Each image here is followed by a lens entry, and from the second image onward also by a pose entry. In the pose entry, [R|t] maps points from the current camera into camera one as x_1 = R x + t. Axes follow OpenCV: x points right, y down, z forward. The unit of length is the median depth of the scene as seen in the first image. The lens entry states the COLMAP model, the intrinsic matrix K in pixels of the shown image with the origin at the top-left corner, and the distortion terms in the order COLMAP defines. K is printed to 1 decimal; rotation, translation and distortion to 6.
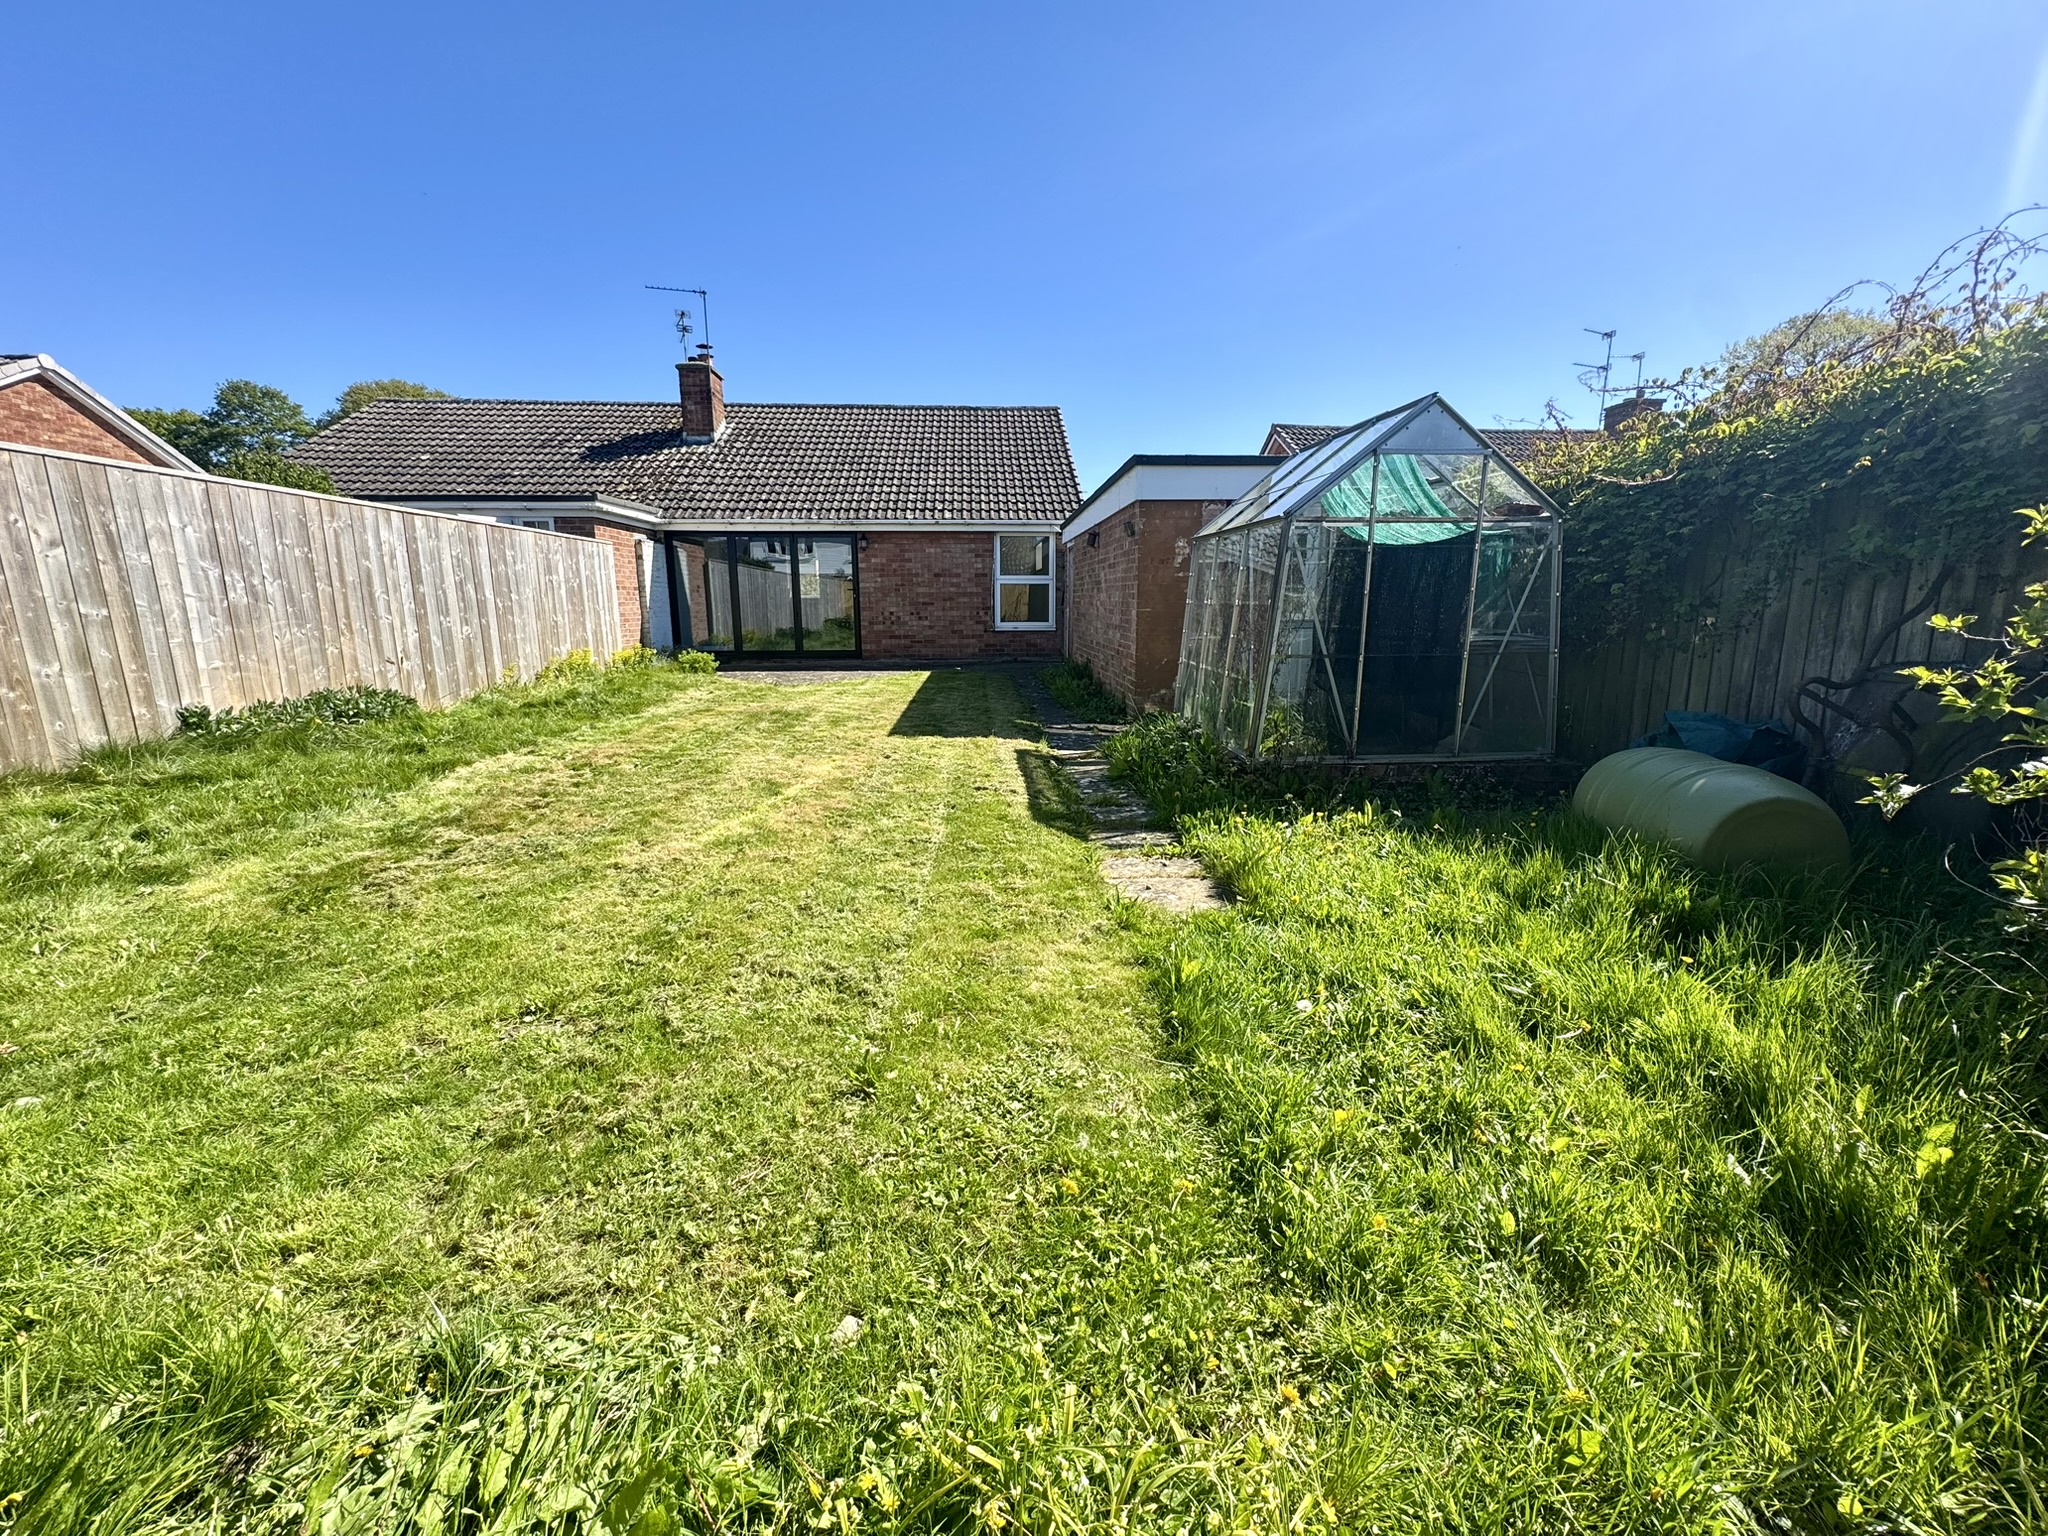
lens RADIAL K [[846.0, 0, 1033.5], [0, 846.0, 770.6], [0, 0, 1]] dist [-0.003339, 0.000304]
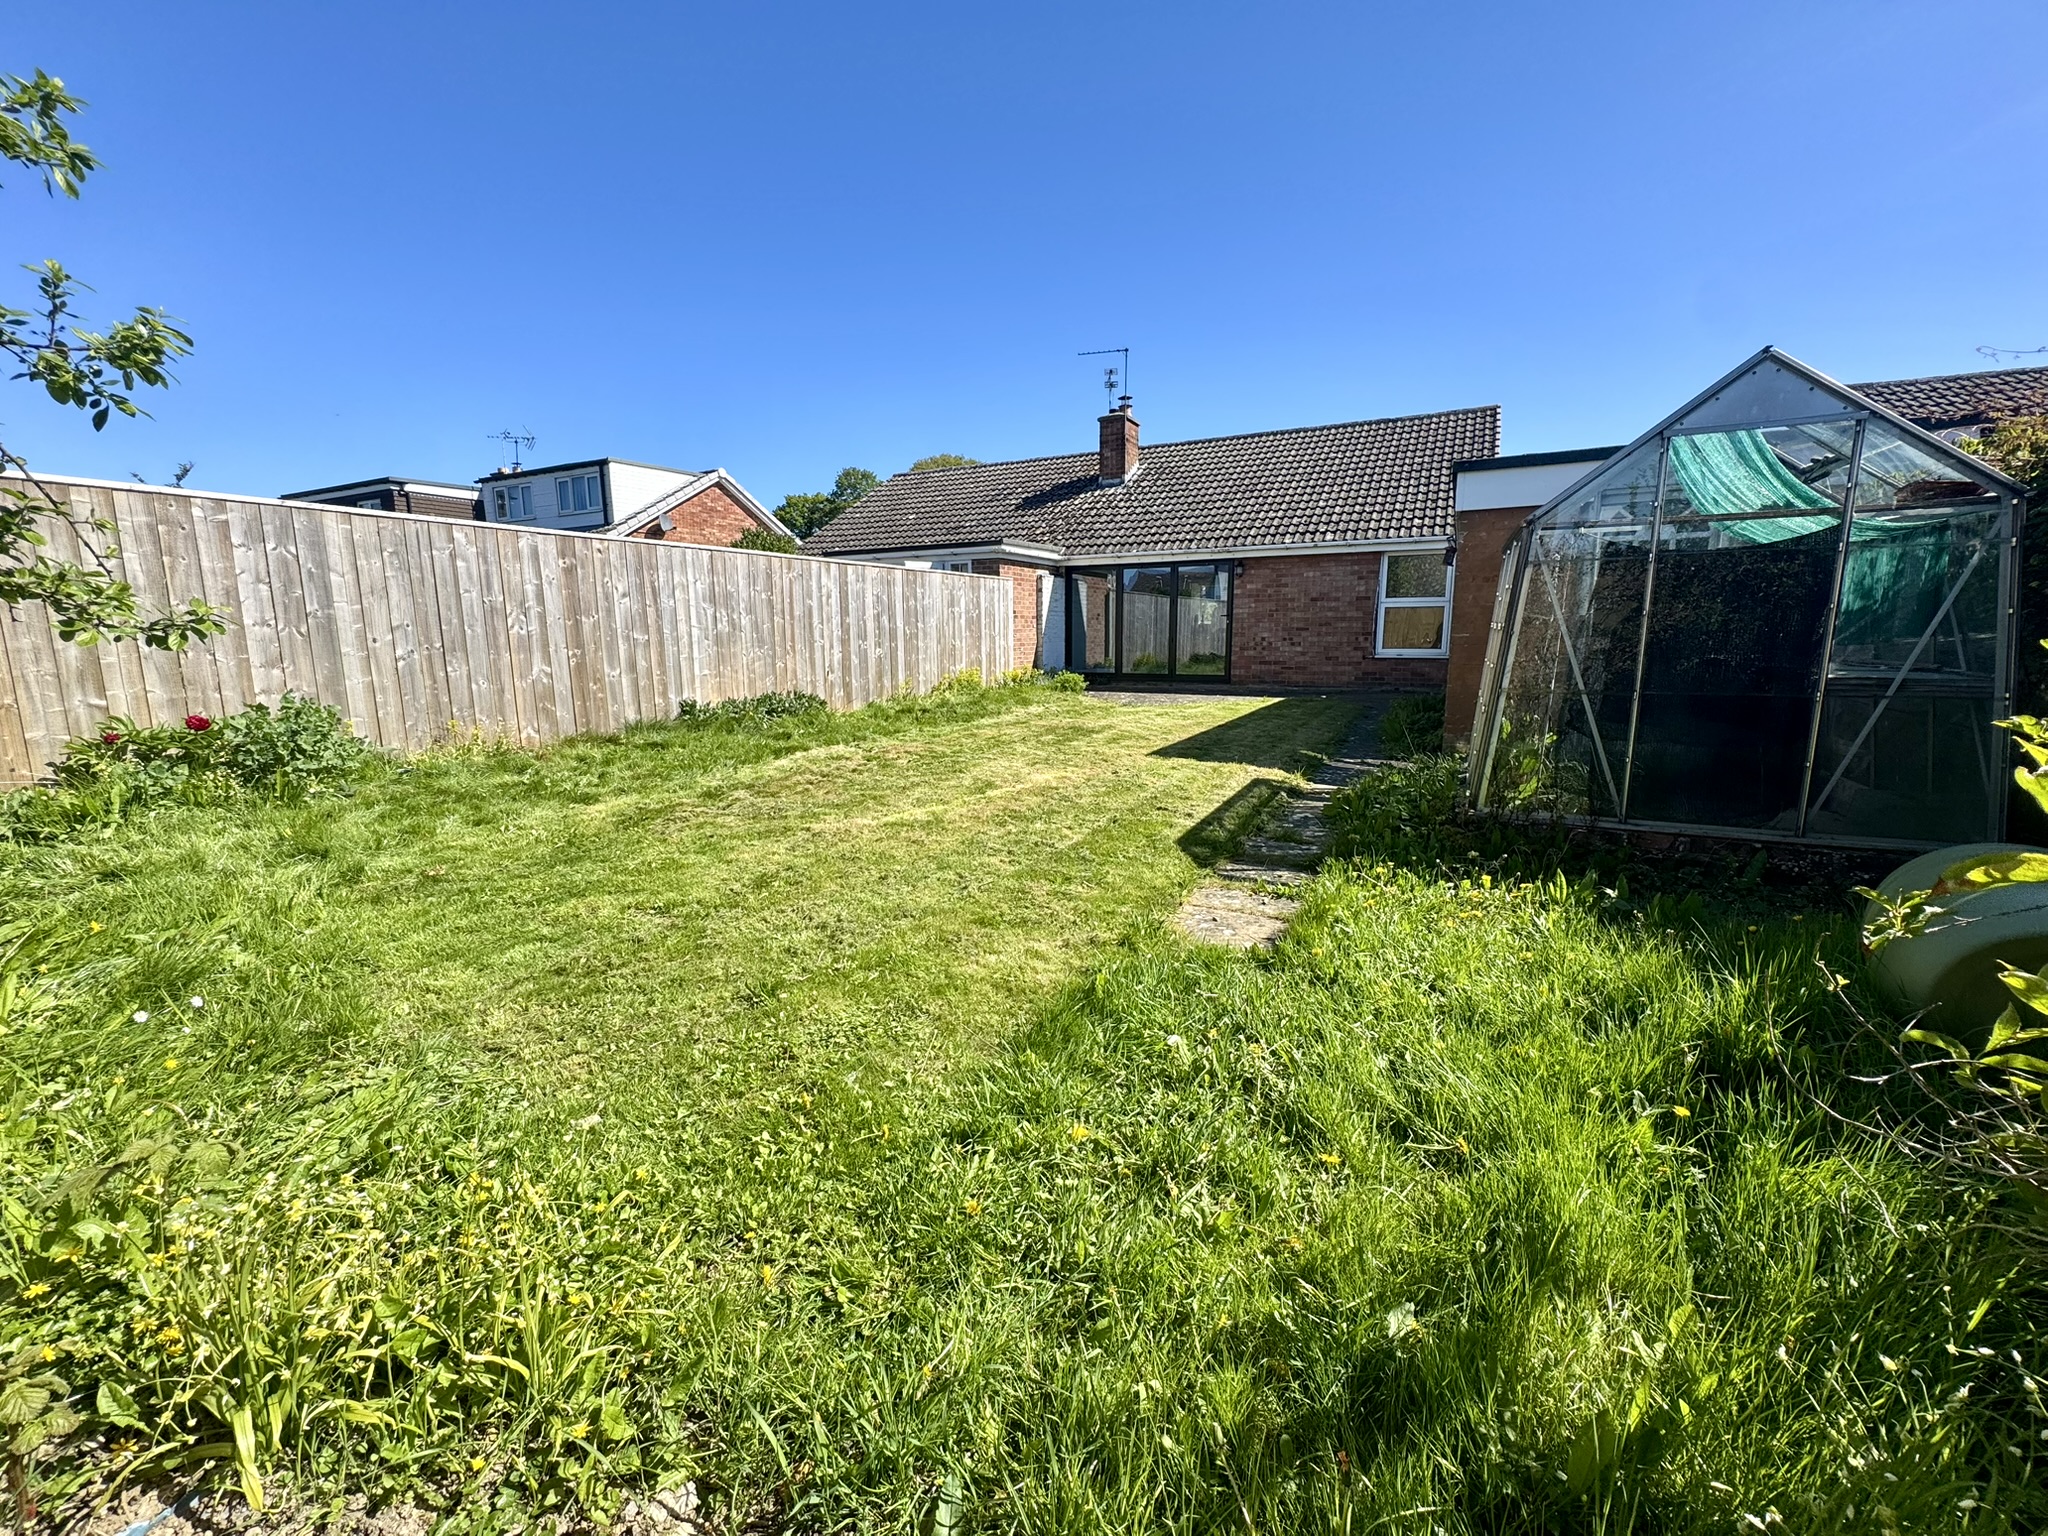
lens RADIAL K [[857.7, 0, 1024.0], [0, 857.7, 768.0], [0, 0, 1]] dist [-0.003062, 0.000174]
pose [[0.843919, 0.080584, -0.530384, 0.269406], [-0.098954, 0.995072, -0.006264, -0.003916], [0.527266, 0.057771, 0.847734, 0.022942]]
